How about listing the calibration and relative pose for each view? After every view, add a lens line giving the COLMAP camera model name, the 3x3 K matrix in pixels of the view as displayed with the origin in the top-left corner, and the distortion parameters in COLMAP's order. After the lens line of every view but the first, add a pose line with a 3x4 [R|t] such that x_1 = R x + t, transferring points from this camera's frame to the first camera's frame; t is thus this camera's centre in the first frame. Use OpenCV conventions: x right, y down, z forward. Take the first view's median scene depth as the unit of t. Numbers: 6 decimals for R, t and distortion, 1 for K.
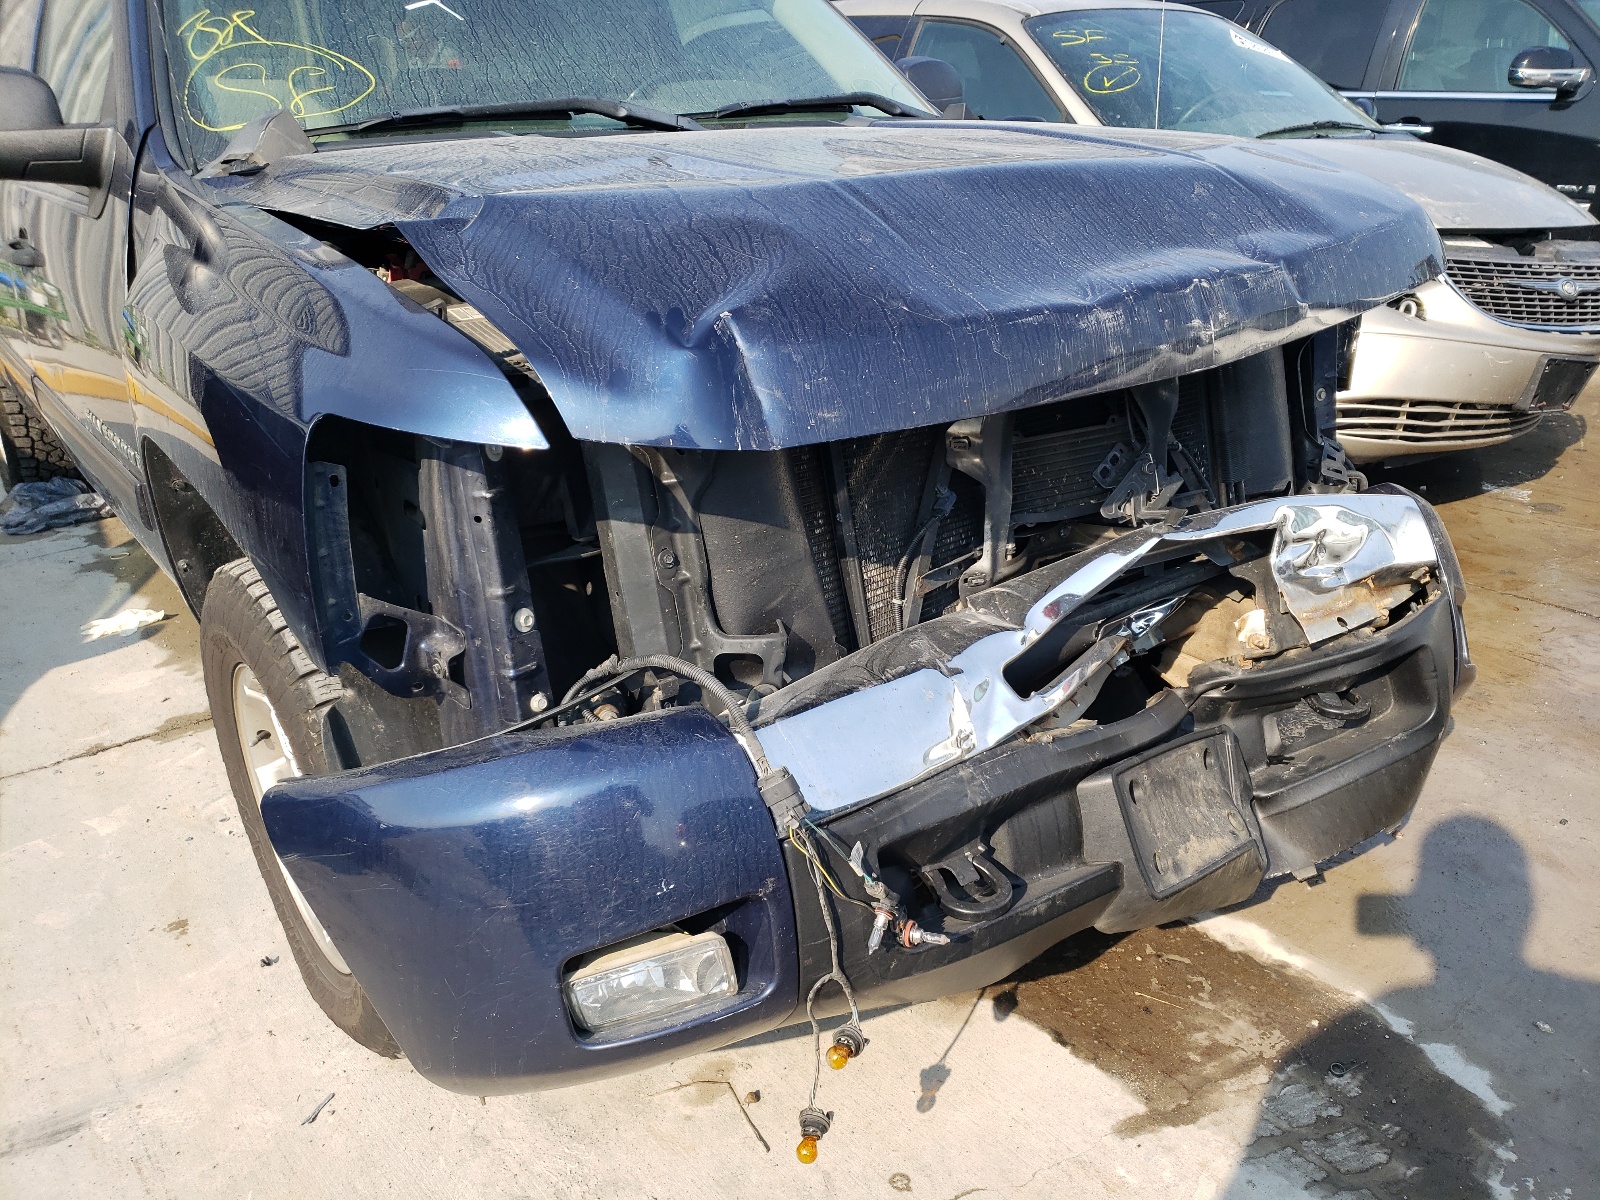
lens RADIAL K [[1308.8, 0, 799.6], [0, 1308.8, 533.8], [0, 0, 1]] dist [0.105313, -0.116517]
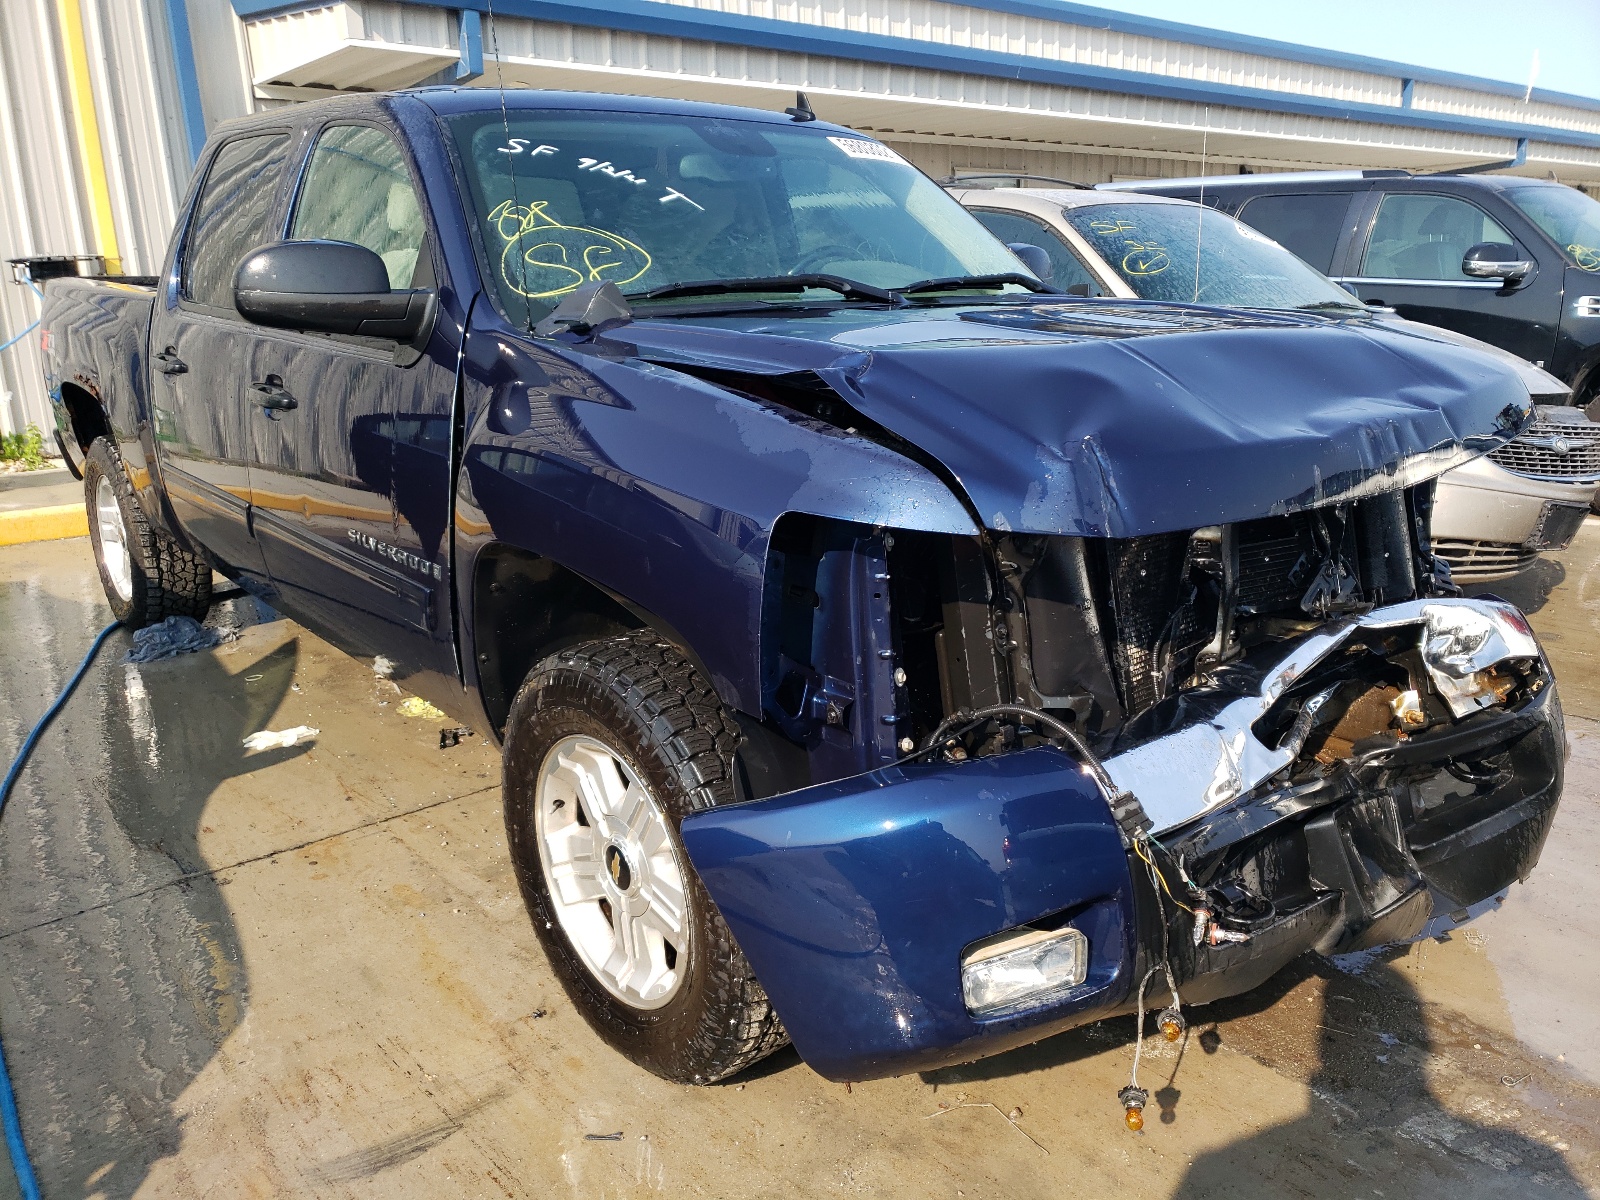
lens RADIAL K [[1308.8, 0, 799.6], [0, 1308.8, 533.8], [0, 0, 1]] dist [0.105313, -0.116517]
pose [[0.998068, 0.007715, 0.061647, -0.282216], [-0.000327, 0.992898, -0.118970, 0.057615], [-0.062127, 0.118720, 0.990982, -0.189427]]
